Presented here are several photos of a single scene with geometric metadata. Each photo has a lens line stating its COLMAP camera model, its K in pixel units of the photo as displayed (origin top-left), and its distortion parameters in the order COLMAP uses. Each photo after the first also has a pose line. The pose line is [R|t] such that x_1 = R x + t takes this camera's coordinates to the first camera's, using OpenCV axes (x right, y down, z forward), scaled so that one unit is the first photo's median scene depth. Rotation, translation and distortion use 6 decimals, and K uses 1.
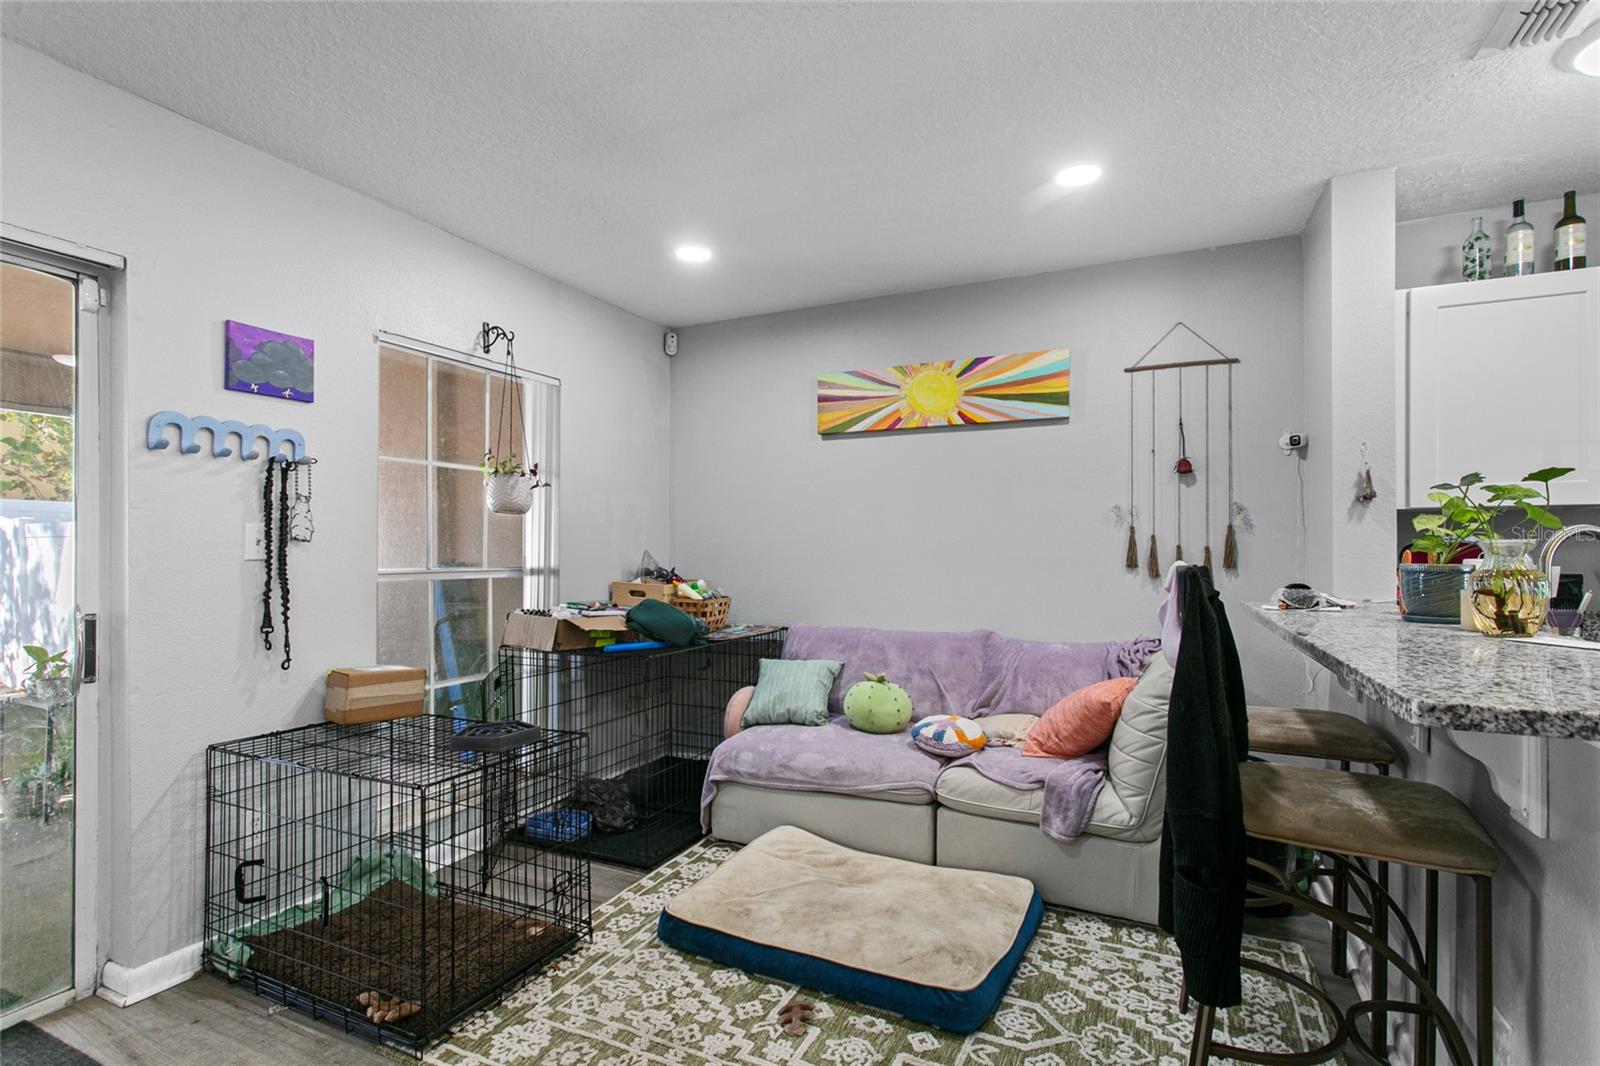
lens RADIAL K [[757.7, 0, 792.5], [0, 757.7, 546.6], [0, 0, 1]] dist [-0.001127, 0.002130]
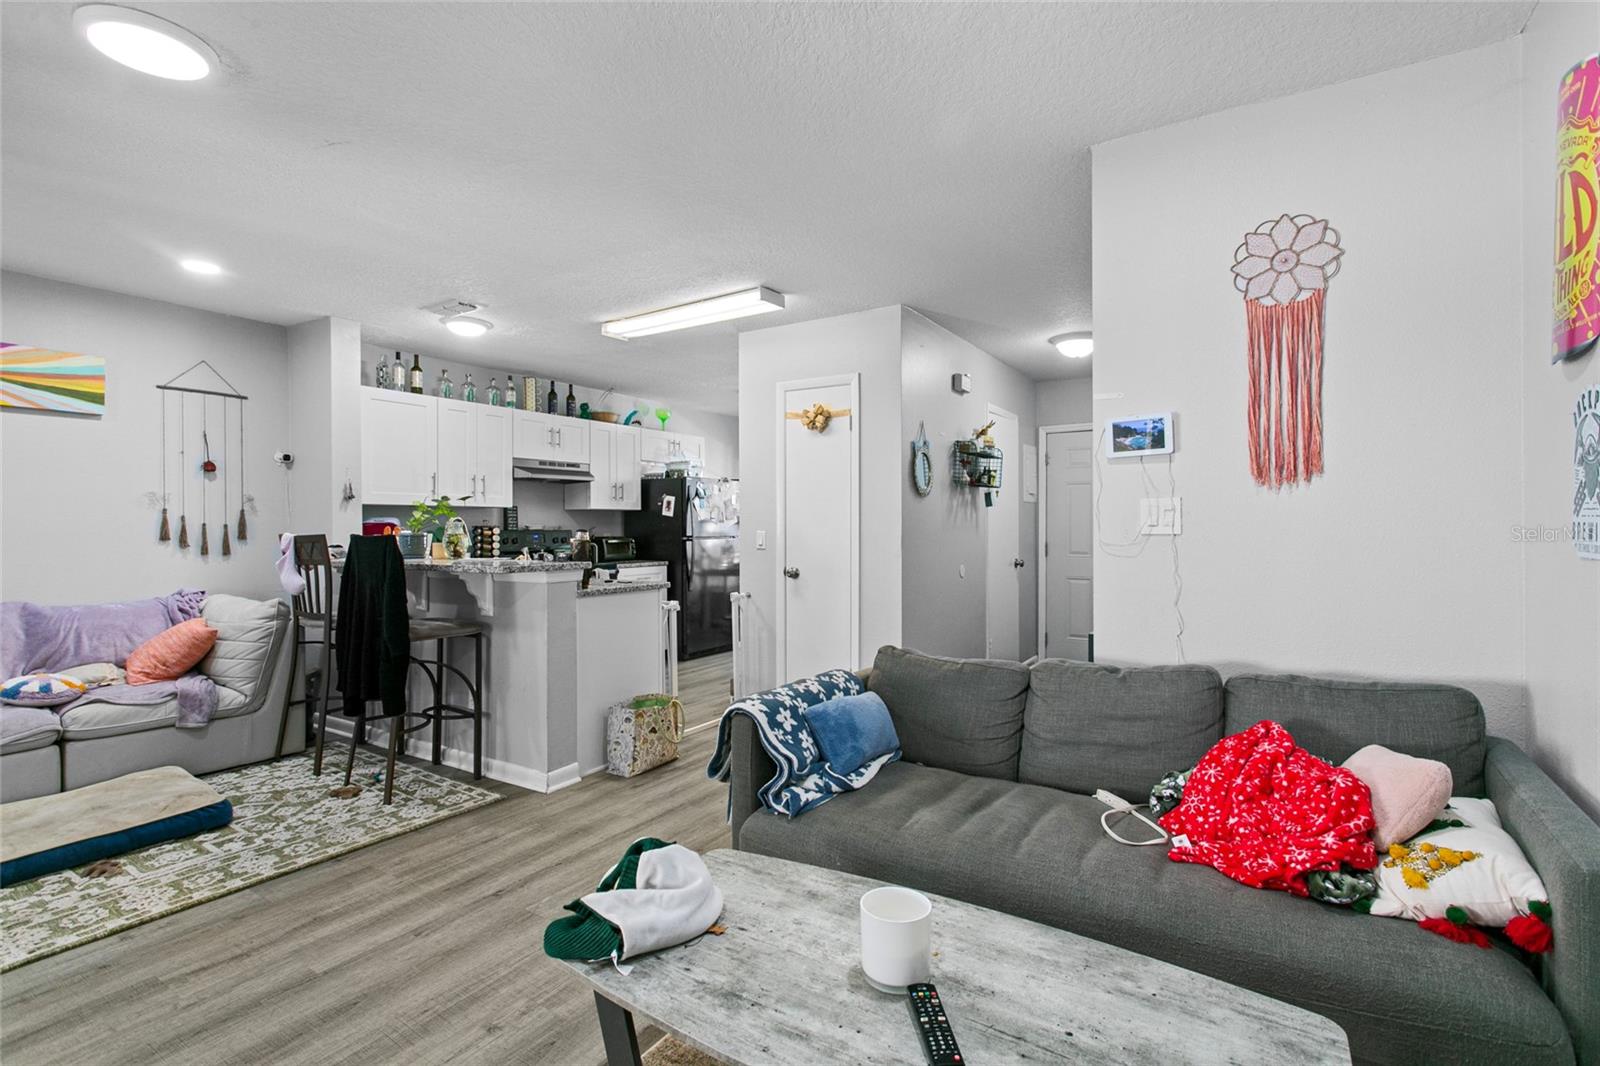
lens RADIAL K [[757.7, 0, 809.6], [0, 757.7, 531.1], [0, 0, 1]] dist [-0.001127, 0.002130]
pose [[0.116465, -0.003290, 0.993189, -0.931962], [-0.001853, 0.999992, 0.003530, 0.006635], [-0.993193, -0.002252, 0.116458, -0.320690]]
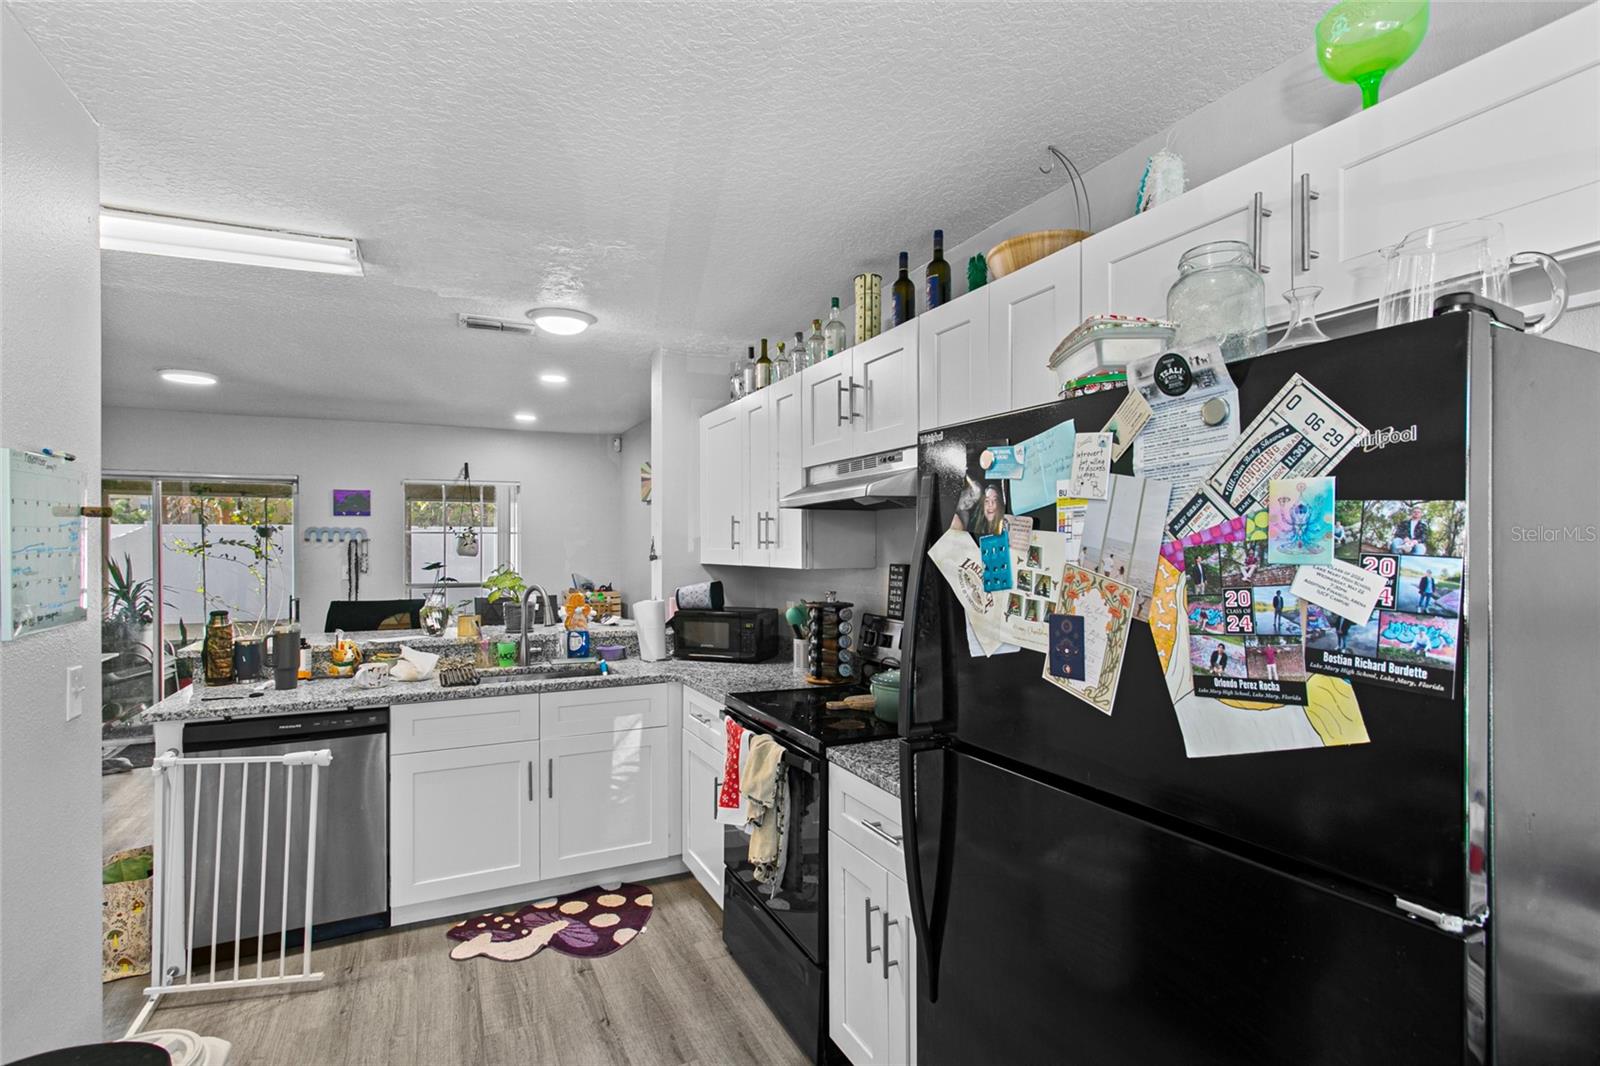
lens RADIAL K [[757.7, 0, 794.0], [0, 757.7, 545.4], [0, 0, 1]] dist [-0.001127, 0.002130]
pose [[0.769574, -0.004051, -0.638545, 1.984143], [0.008119, 0.999961, 0.003442, -0.089801], [0.638506, -0.007833, 0.769577, -0.015228]]
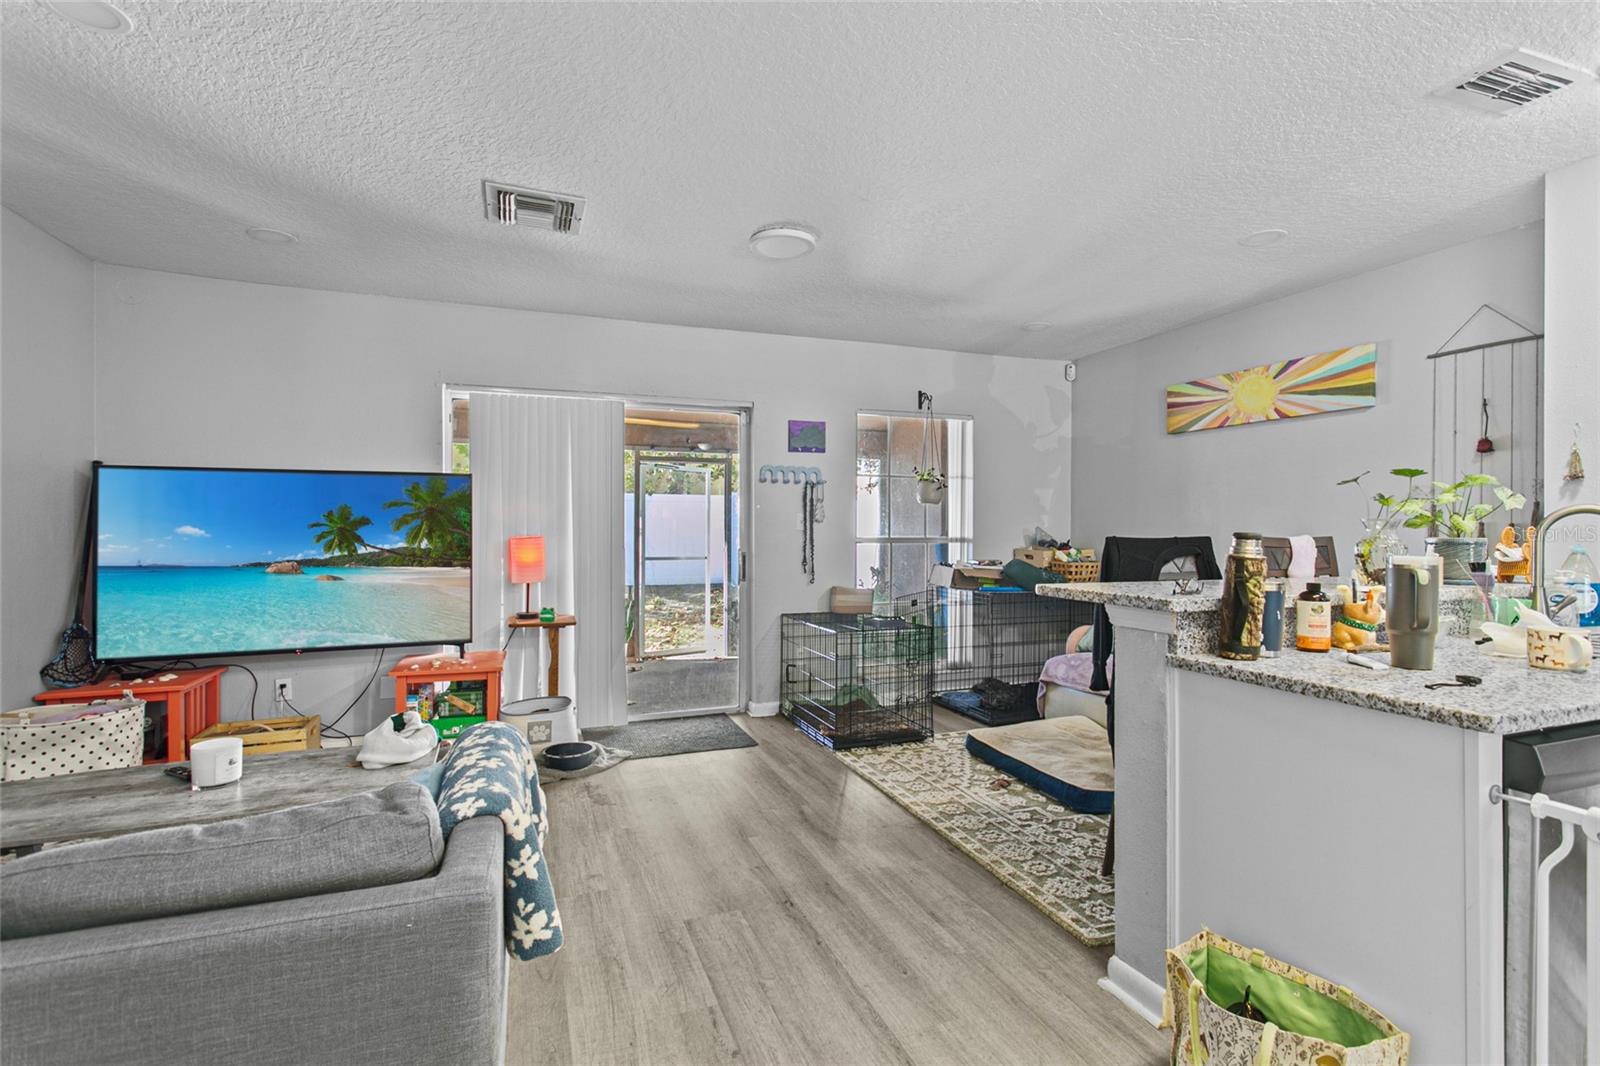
lens RADIAL K [[757.7, 0, 807.7], [0, 757.7, 529.3], [0, 0, 1]] dist [-0.001127, 0.002130]
pose [[0.722081, 0.003324, -0.691801, 0.720484], [0.000473, 0.999986, 0.005299, 0.002935], [0.691809, -0.004153, 0.722069, -0.482757]]
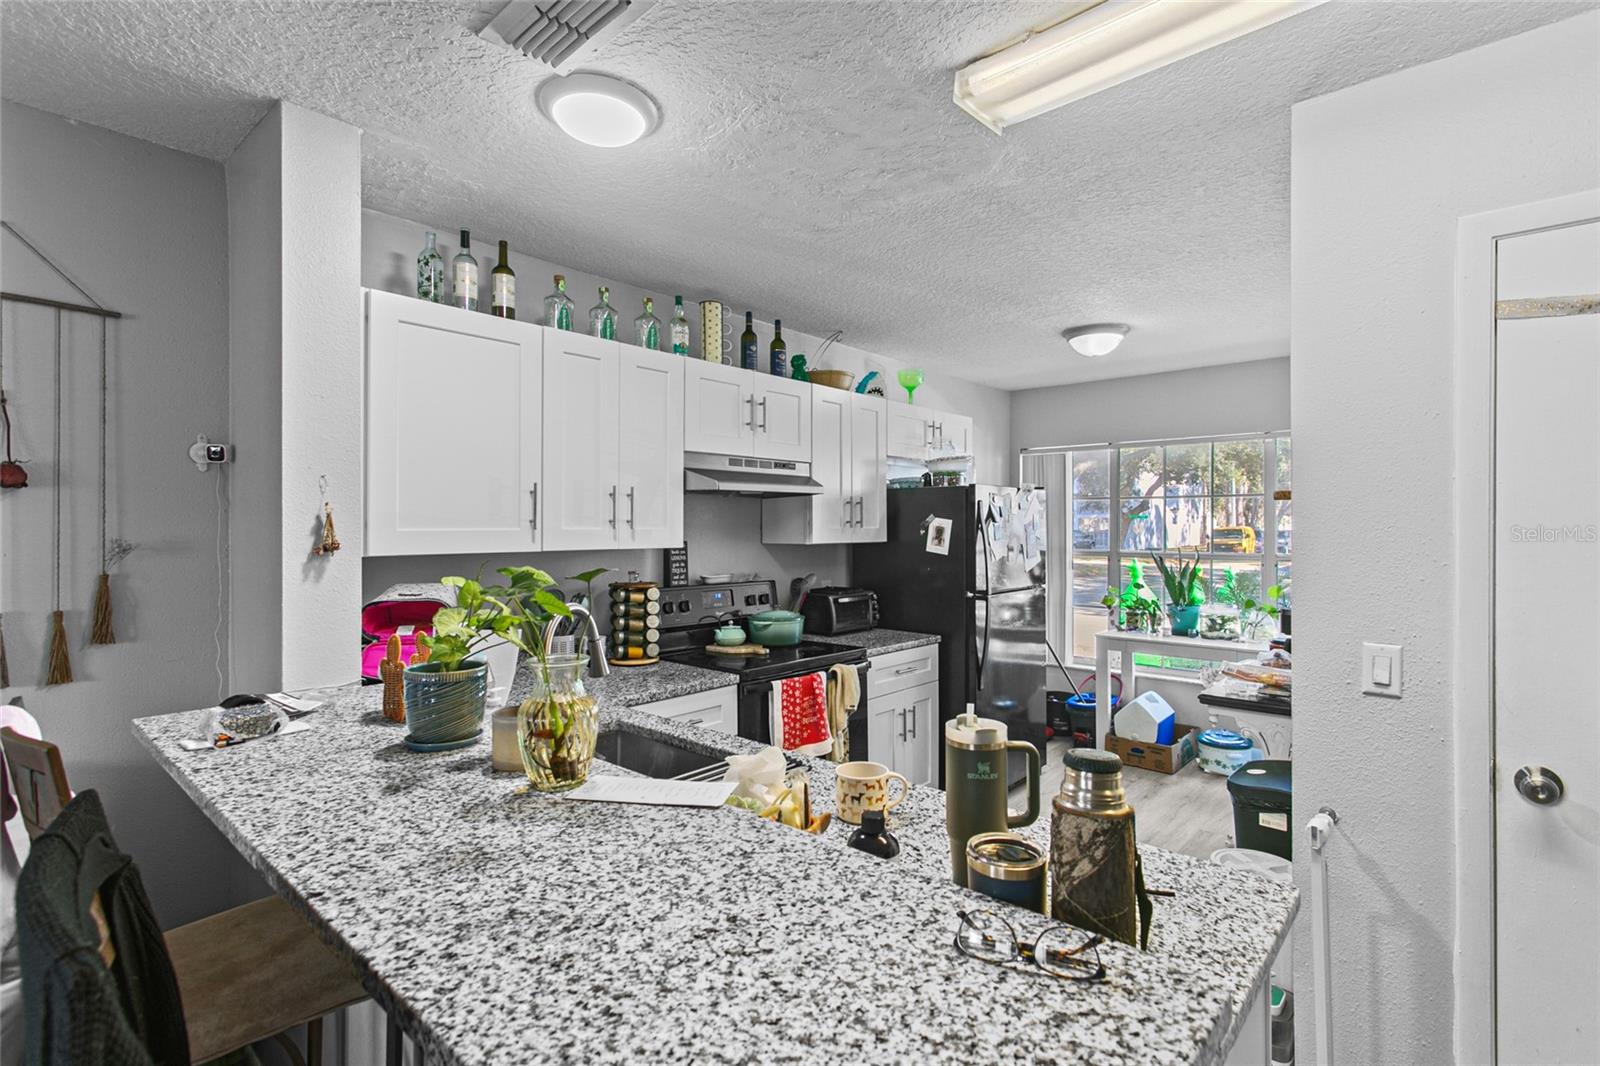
lens RADIAL K [[757.7, 0, 812.6], [0, 757.7, 525.9], [0, 0, 1]] dist [-0.001127, 0.002130]
pose [[0.267619, 0.003898, 0.963517, 0.162492], [-0.005883, 0.999980, -0.002412, -0.088199], [-0.963507, -0.005023, 0.267636, 0.333032]]
